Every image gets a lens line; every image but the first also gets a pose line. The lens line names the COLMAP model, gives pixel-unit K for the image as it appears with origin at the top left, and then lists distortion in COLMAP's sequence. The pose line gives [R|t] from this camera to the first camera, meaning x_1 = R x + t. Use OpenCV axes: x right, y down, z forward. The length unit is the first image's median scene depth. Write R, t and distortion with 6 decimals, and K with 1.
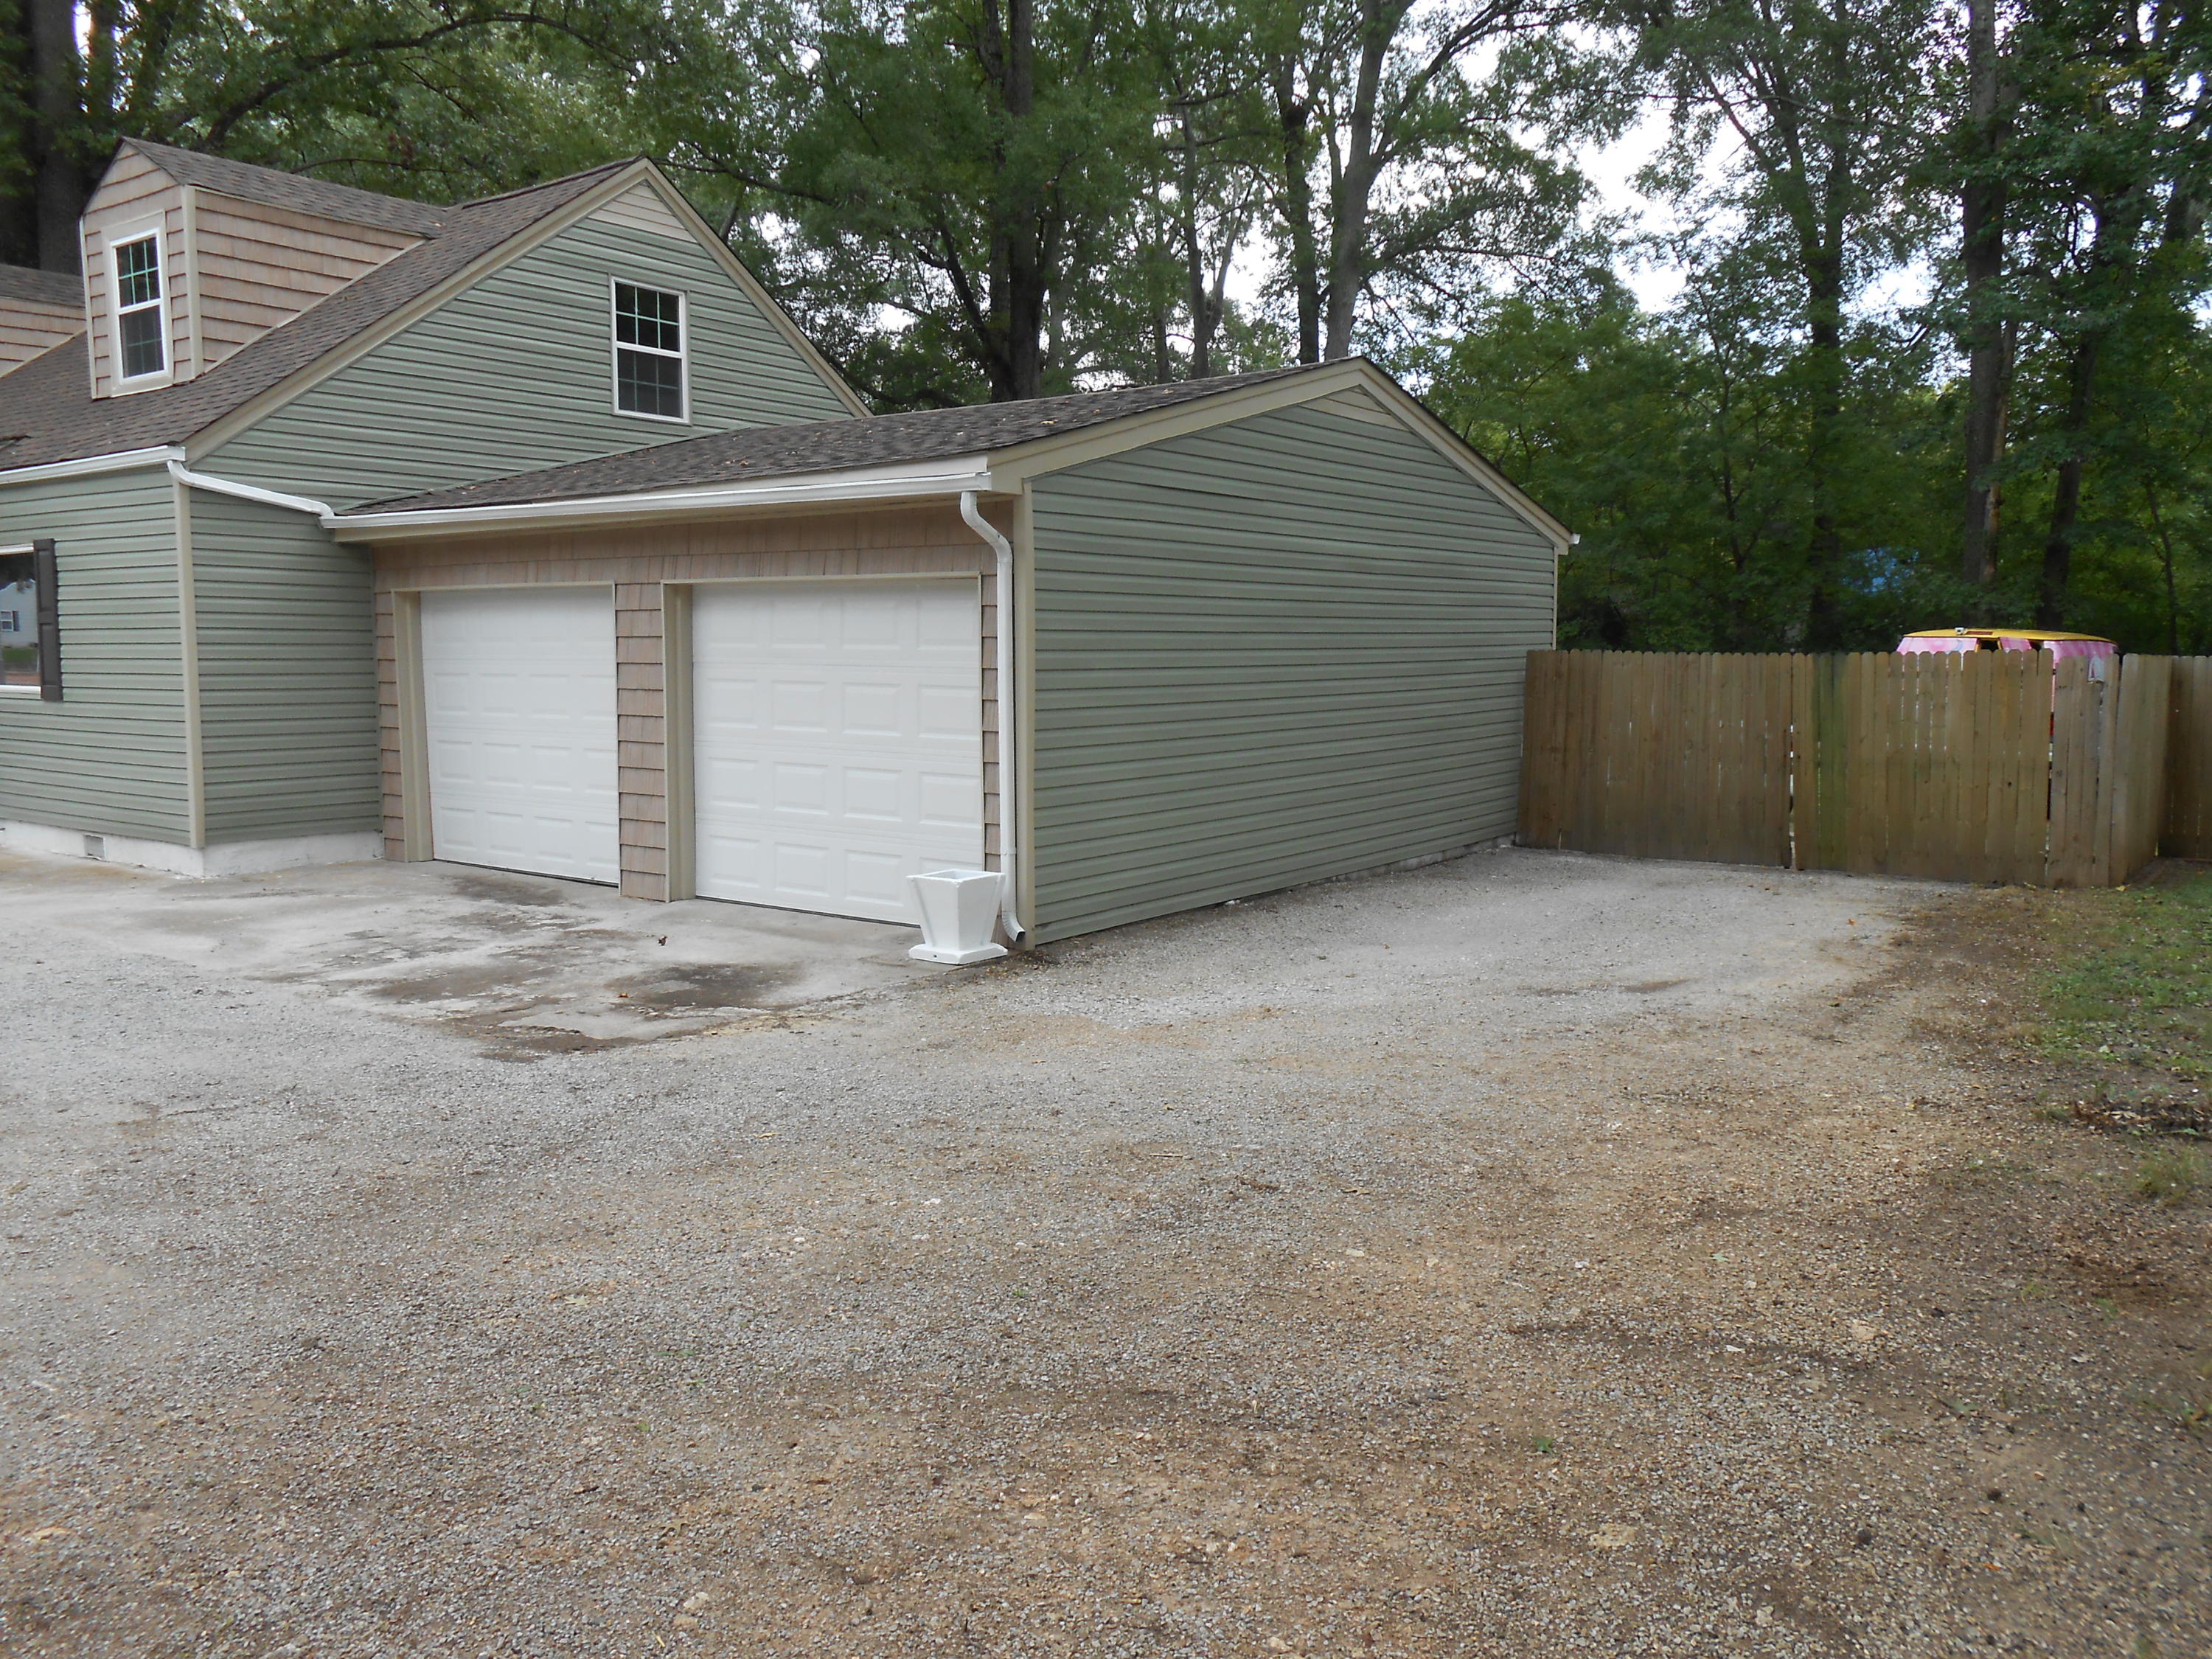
lens RADIAL K [[1716.2, 0, 1099.9], [0, 1716.2, 842.5], [0, 0, 1]] dist [-0.028956, 0.040901]
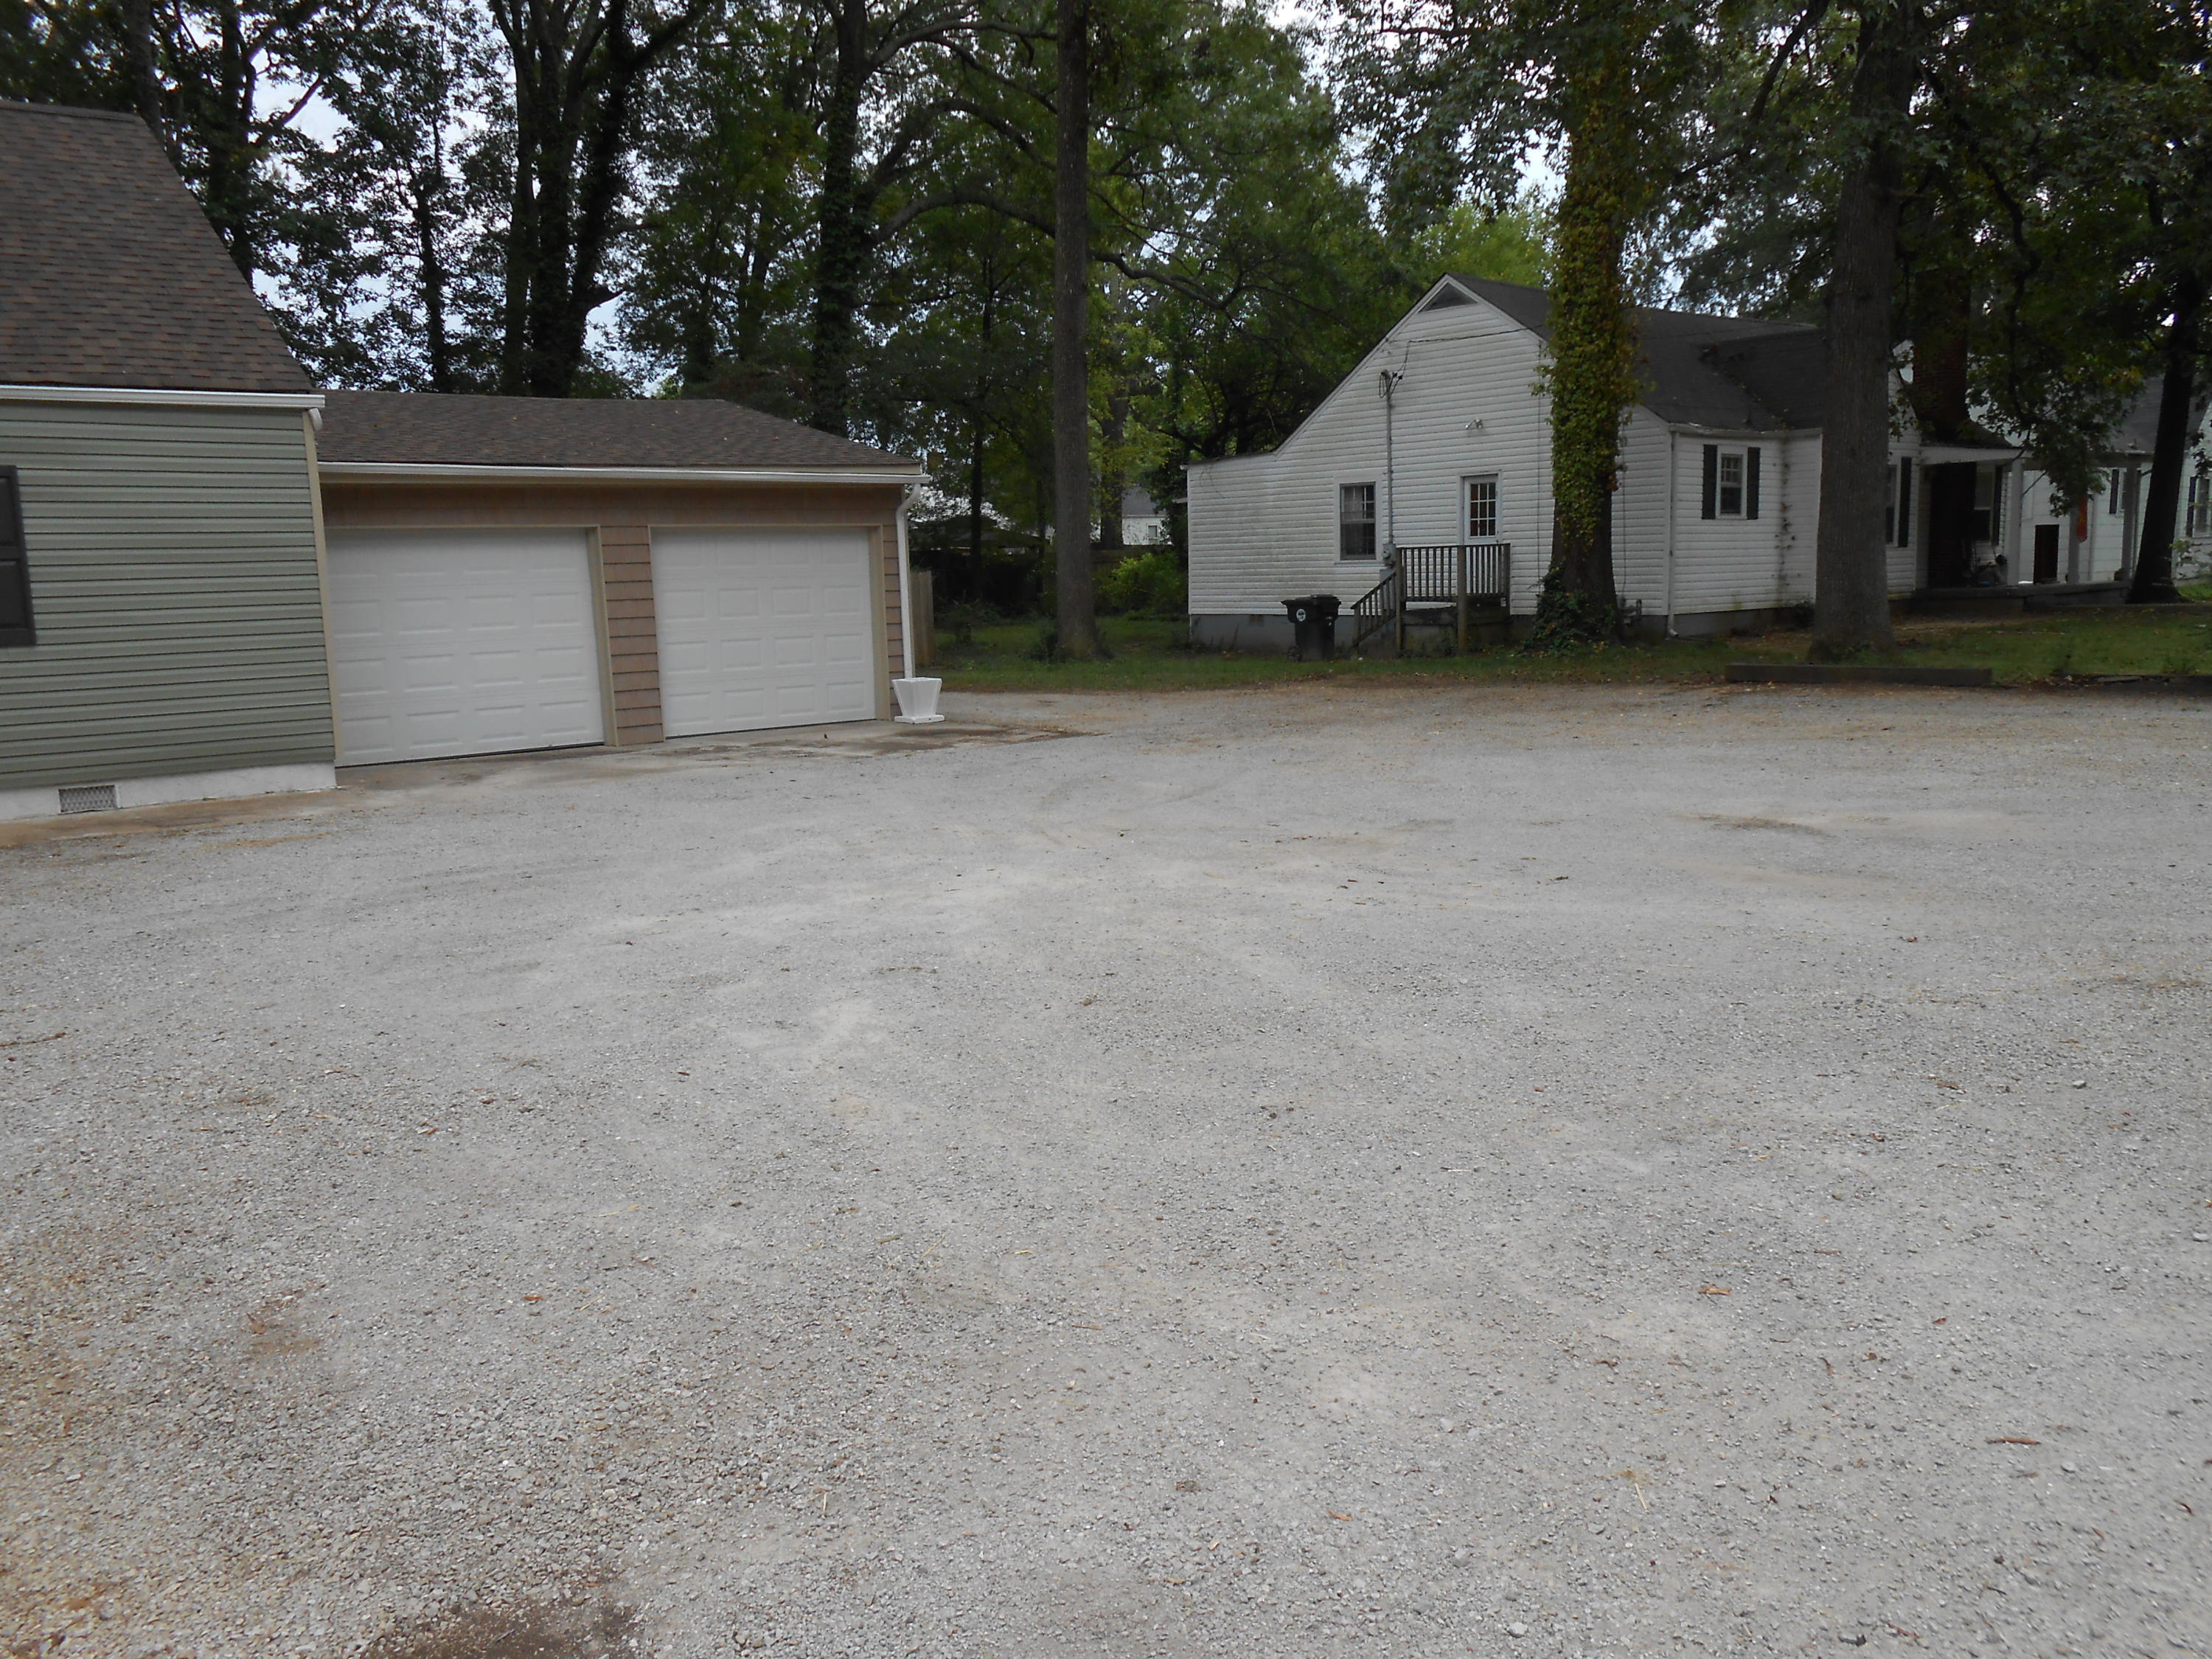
lens RADIAL K [[1716.2, 0, 1116.5], [0, 1716.2, 840.5], [0, 0, 1]] dist [-0.028956, 0.040901]
pose [[0.192902, -0.158420, 0.968345, -1.334881], [0.138916, 0.981349, 0.132874, -0.019782], [-0.971335, 0.108887, 0.211311, 0.249371]]
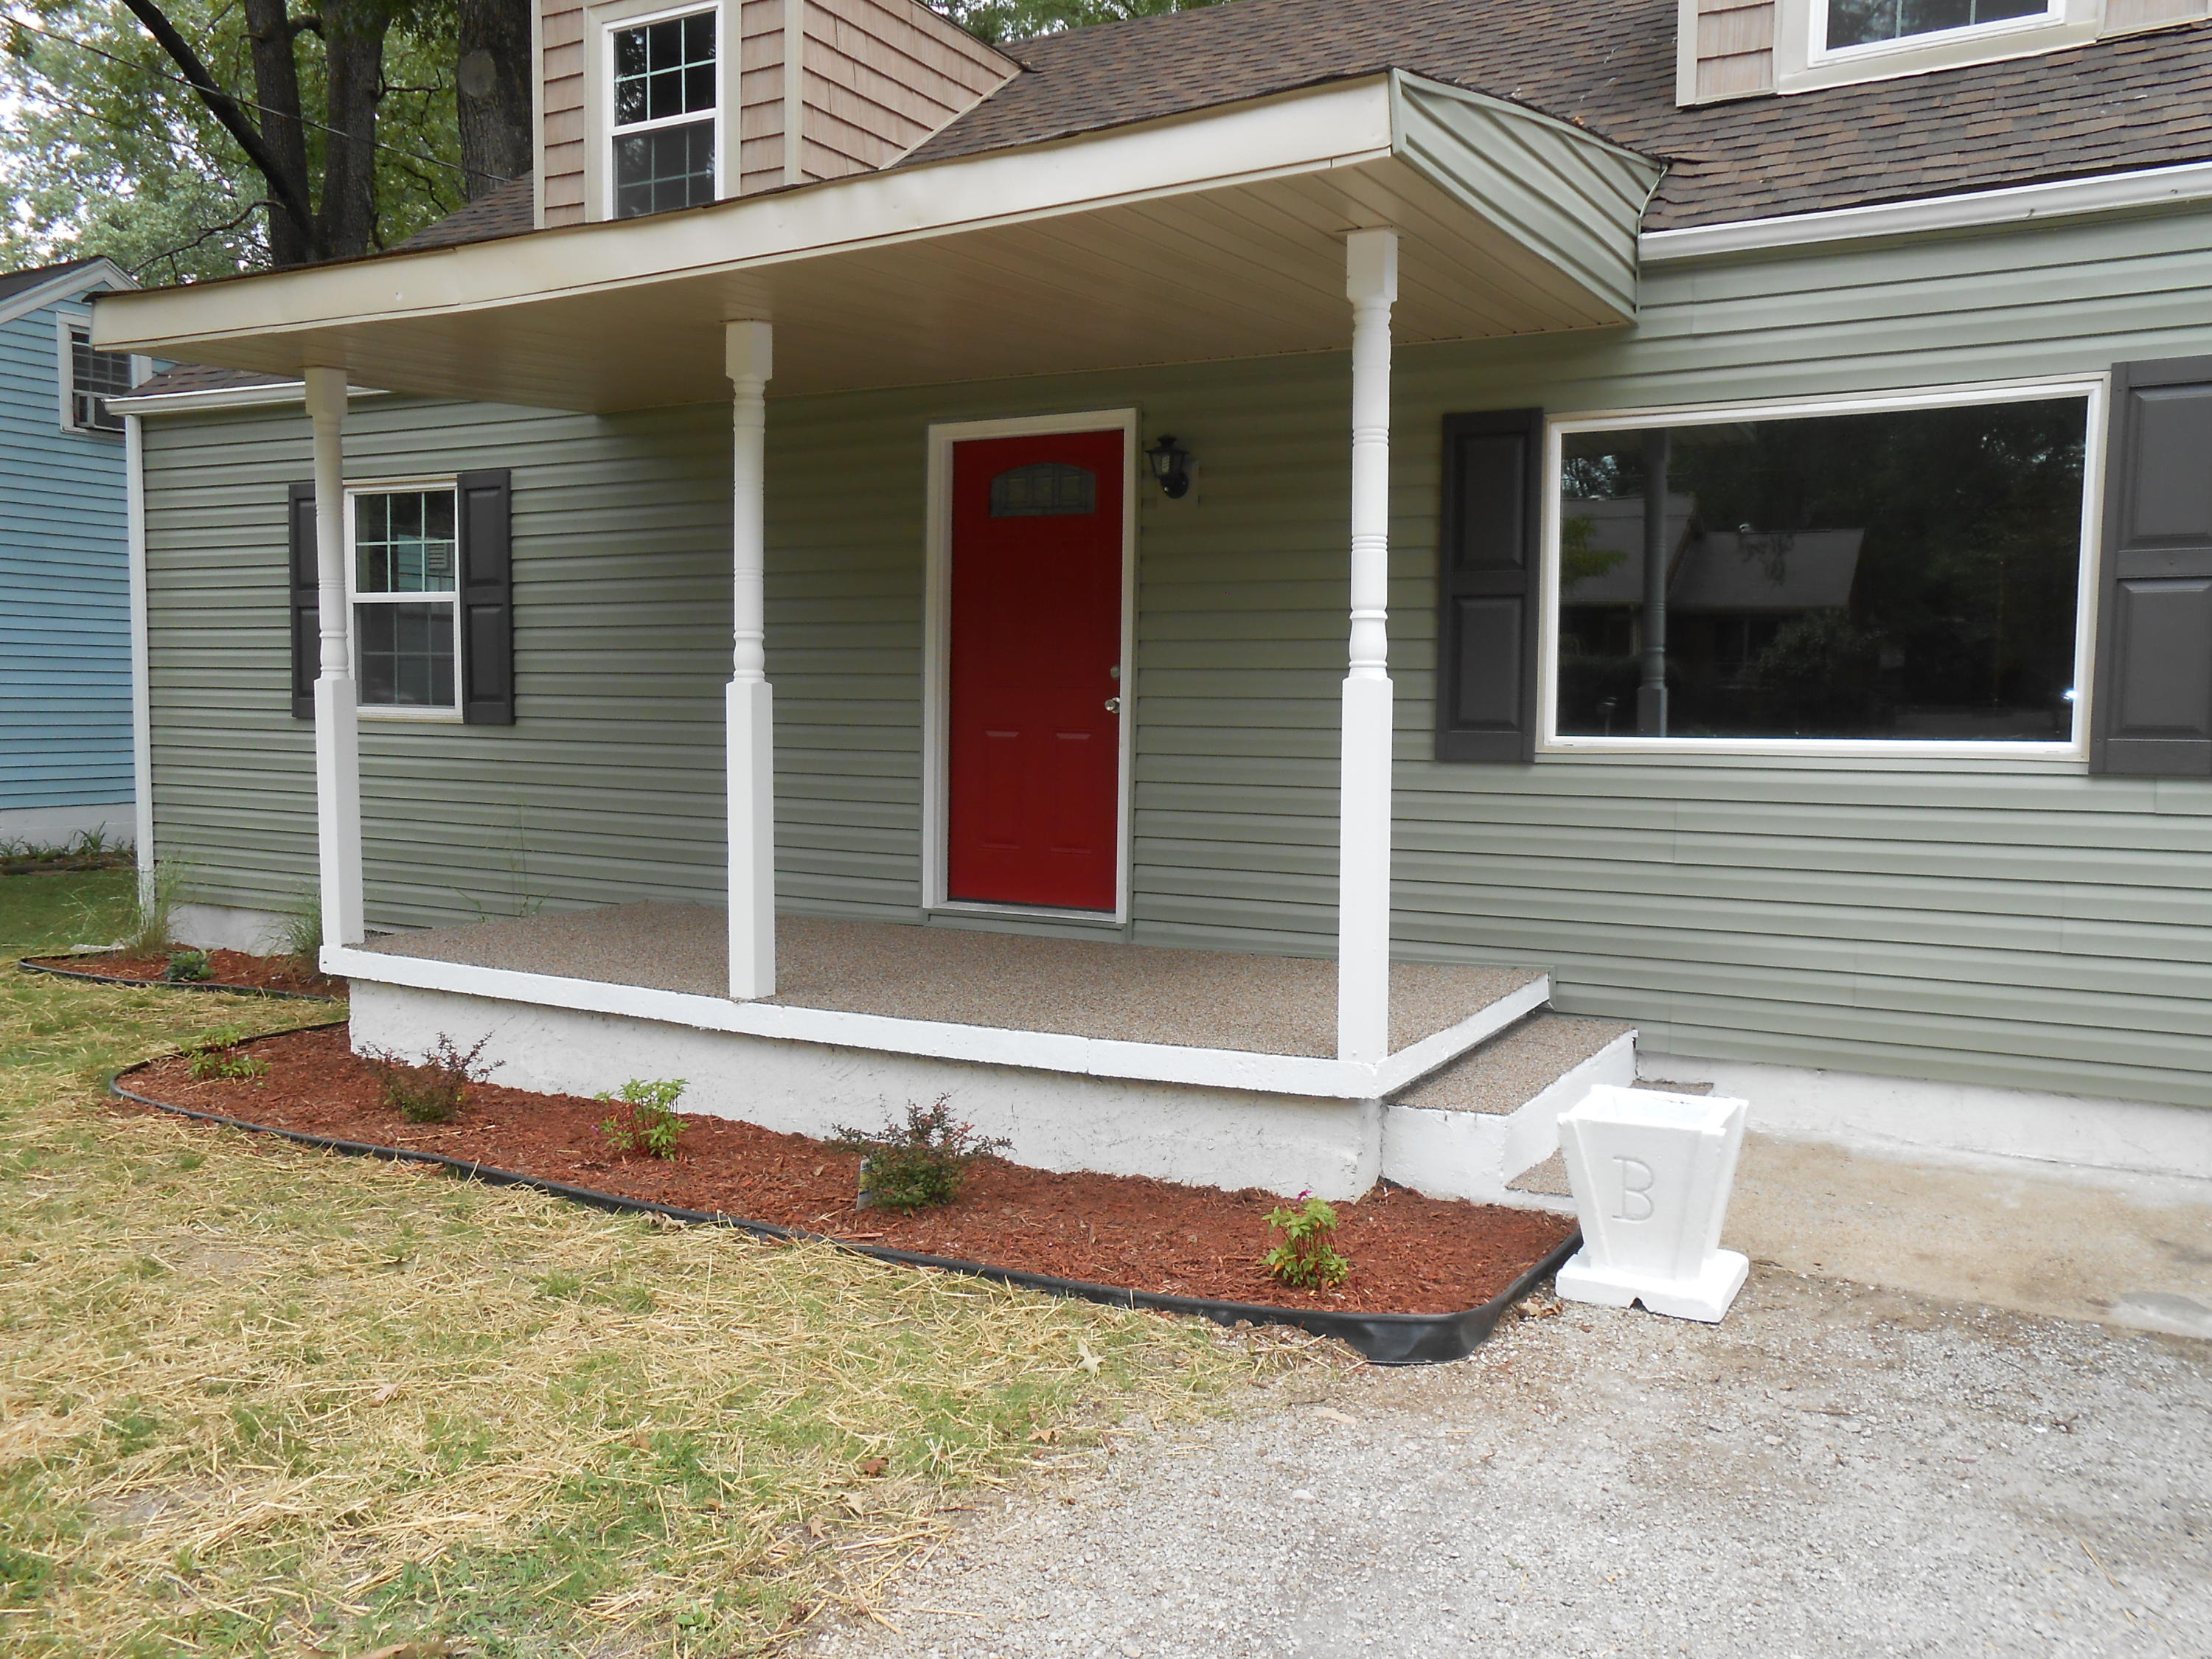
lens RADIAL K [[1716.2, 0, 1114.6], [0, 1716.2, 812.3], [0, 0, 1]] dist [-0.028956, 0.040901]
pose [[0.989682, -0.005538, 0.143177, -0.869556], [0.012126, 0.998905, -0.045180, -0.059043], [-0.142770, 0.046450, 0.988665, 0.632054]]
